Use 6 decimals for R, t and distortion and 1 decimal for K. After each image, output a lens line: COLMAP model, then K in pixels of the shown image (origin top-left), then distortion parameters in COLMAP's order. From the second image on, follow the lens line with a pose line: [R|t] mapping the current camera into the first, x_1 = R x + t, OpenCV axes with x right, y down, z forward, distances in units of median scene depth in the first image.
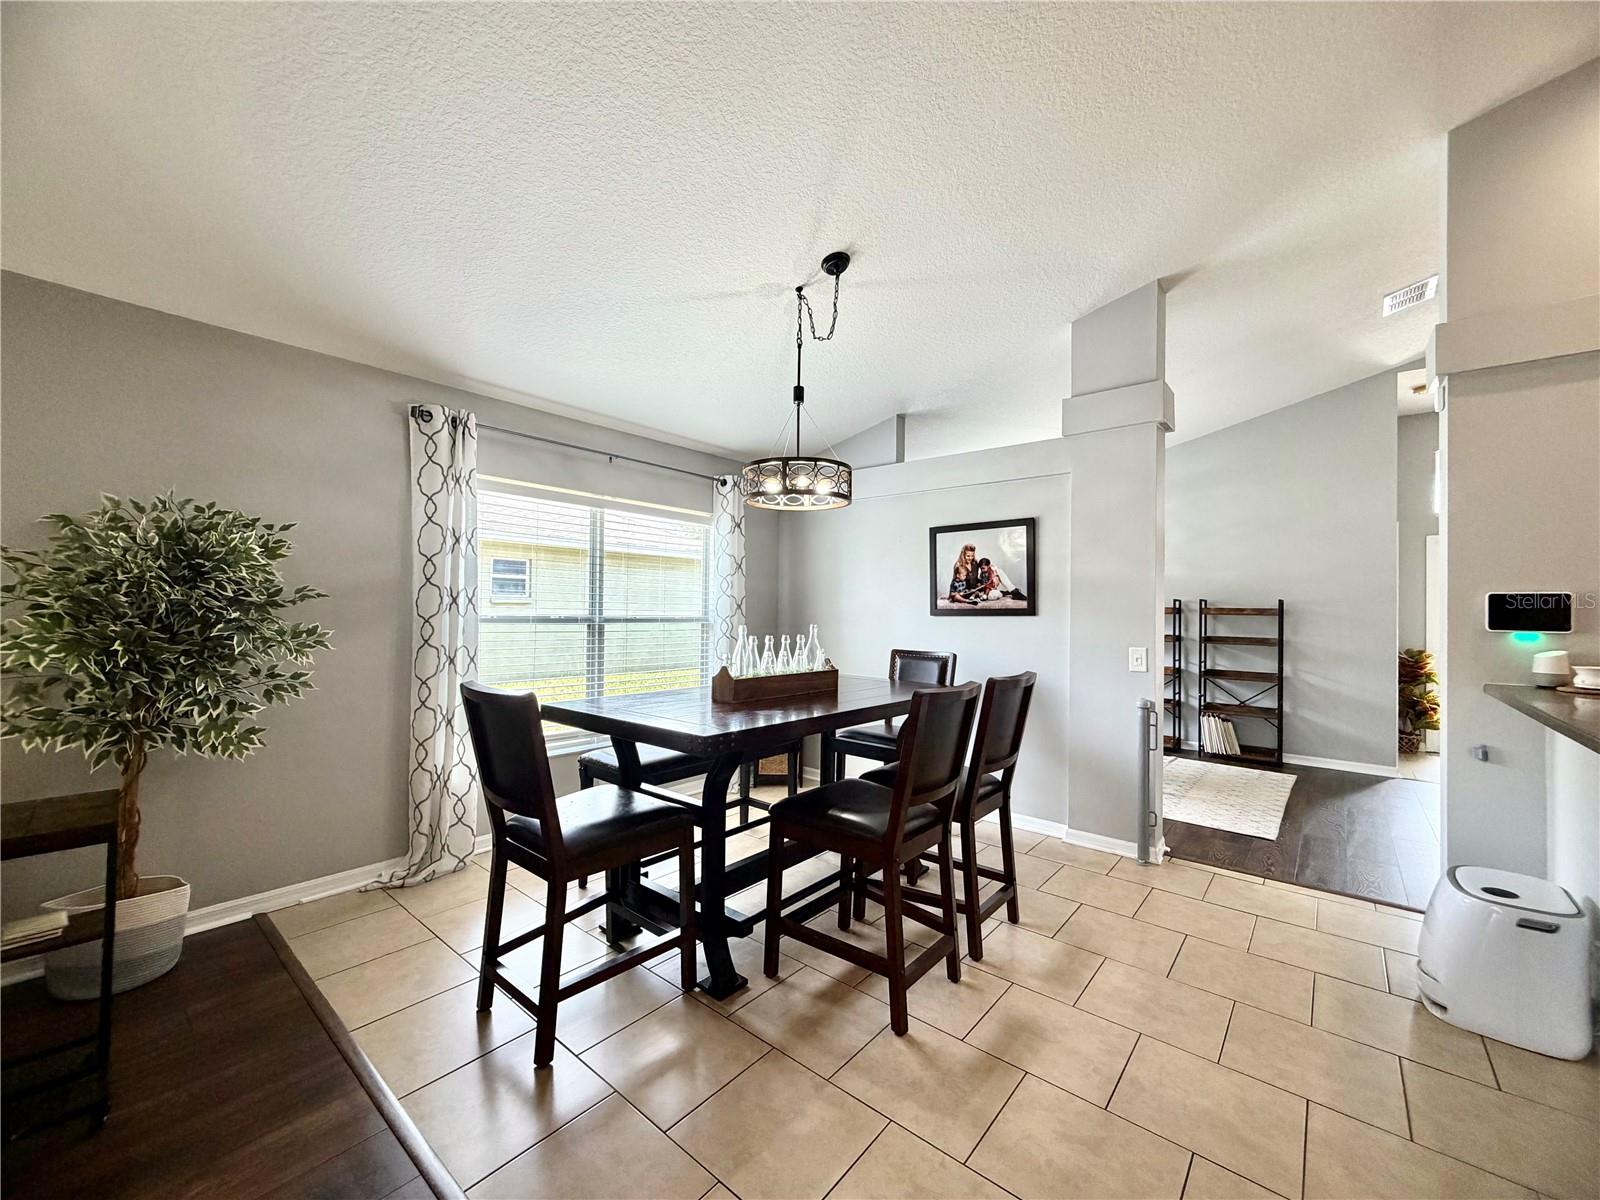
lens RADIAL K [[634.6, 0, 783.1], [0, 634.6, 597.5], [0, 0, 1]] dist [-0.002420, 0.000531]
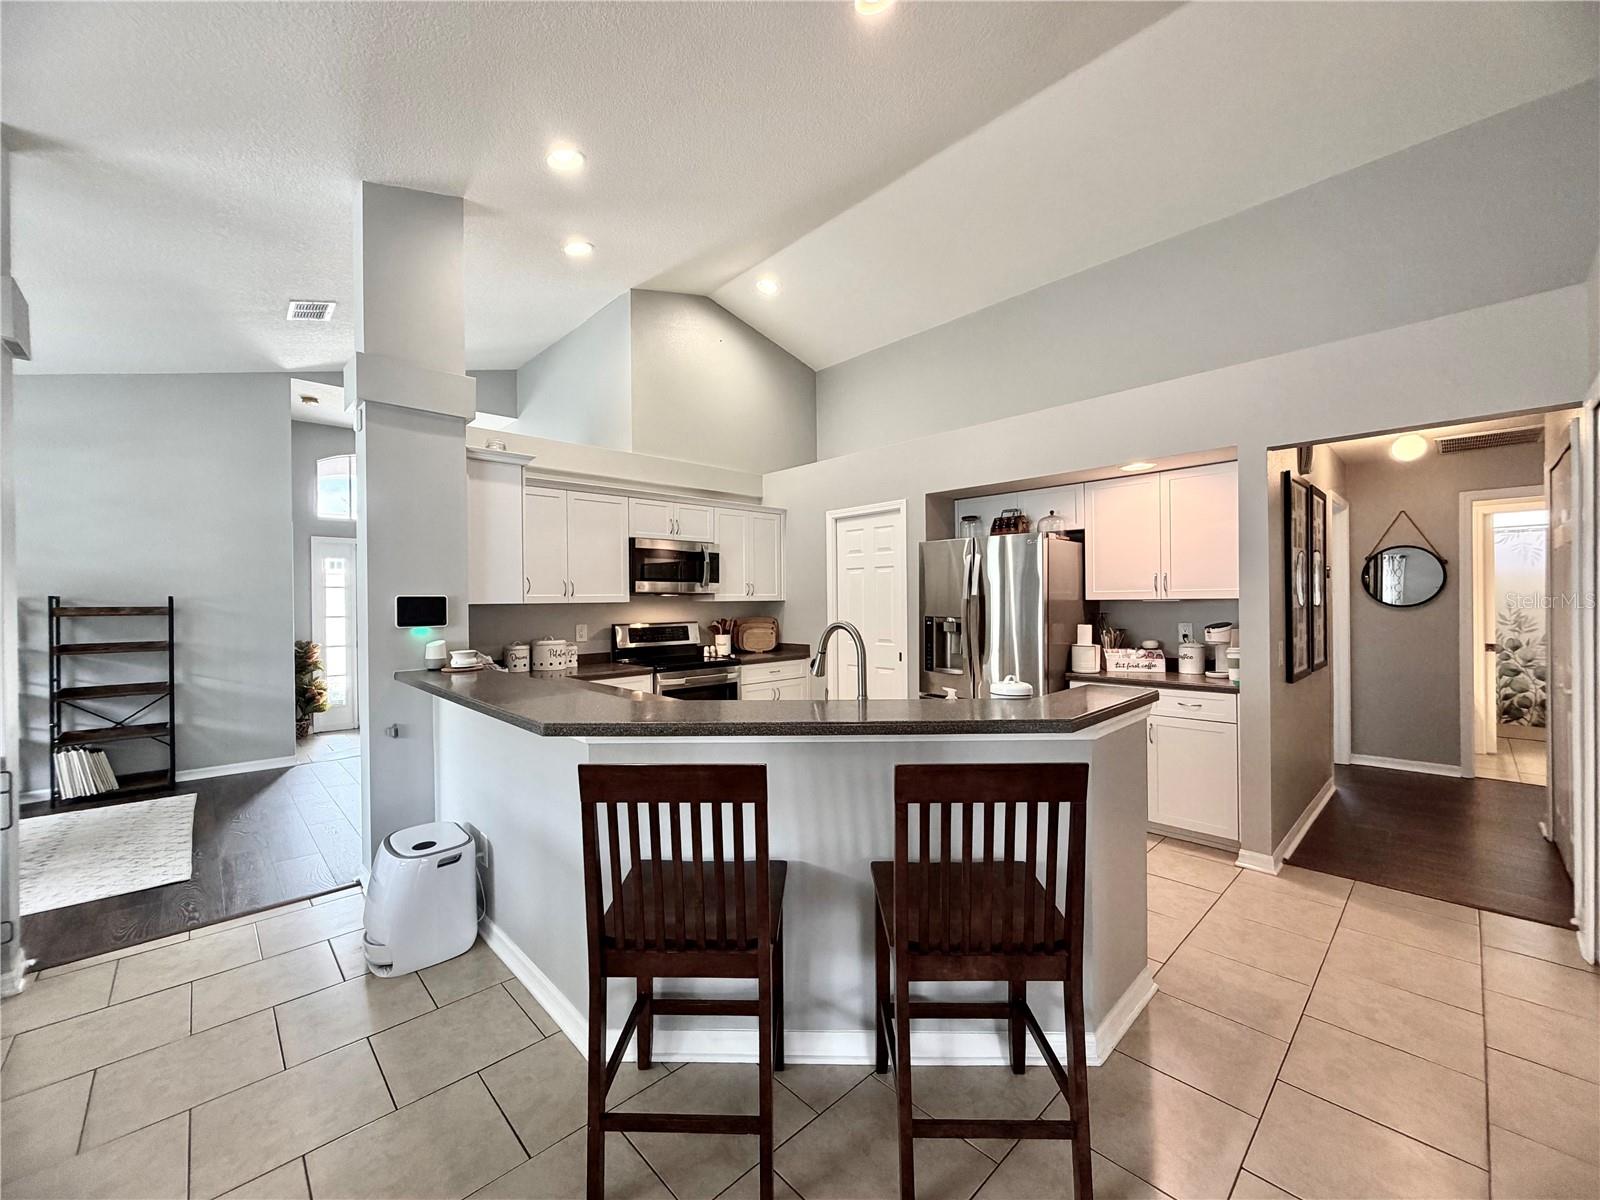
lens RADIAL K [[634.6, 0, 809.8], [0, 634.6, 602.9], [0, 0, 1]] dist [-0.002420, 0.000531]
pose [[0.082785, -0.018313, 0.996399, -0.005655], [-0.007134, 0.999795, 0.018968, -0.014222], [-0.996542, -0.008678, 0.082638, 0.082947]]
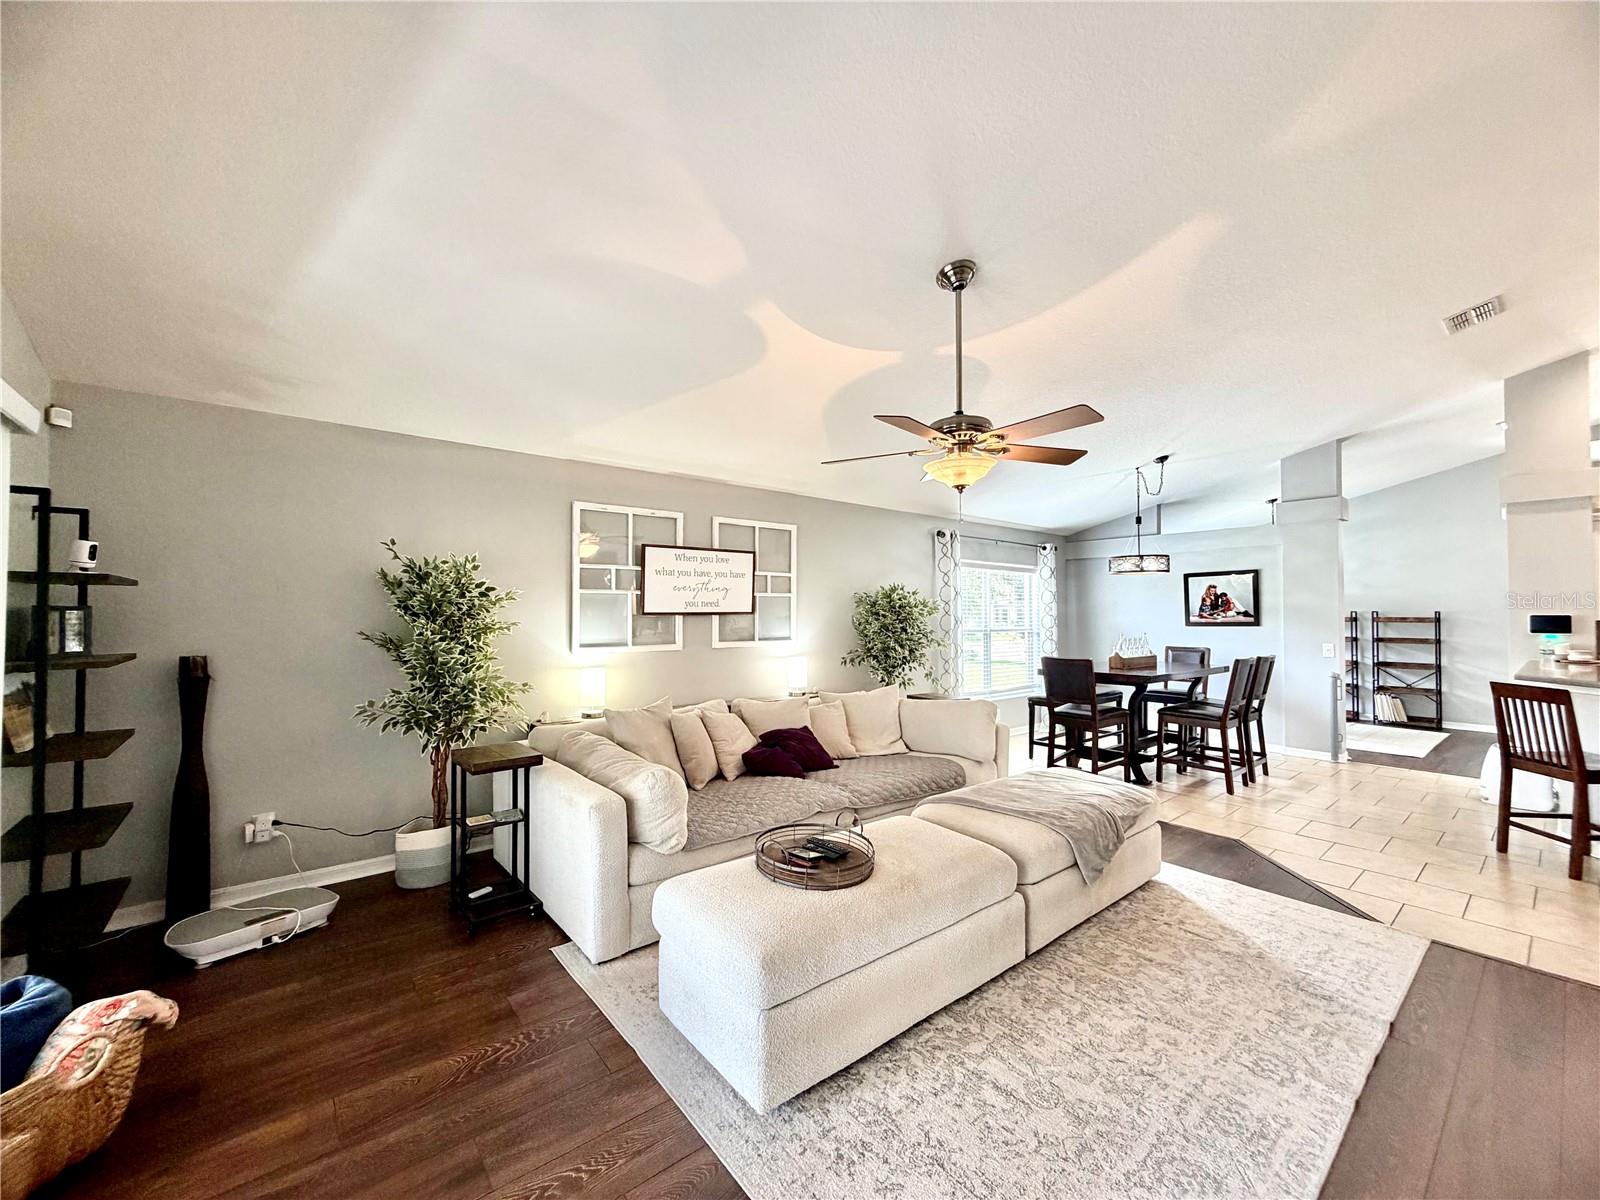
lens RADIAL K [[634.6, 0, 783.6], [0, 634.6, 597.3], [0, 0, 1]] dist [-0.002420, 0.000531]
pose [[0.984143, -0.017432, -0.176521, -0.549351], [0.015950, 0.999825, -0.009815, -0.051257], [0.176661, 0.006844, 0.984248, -0.893067]]
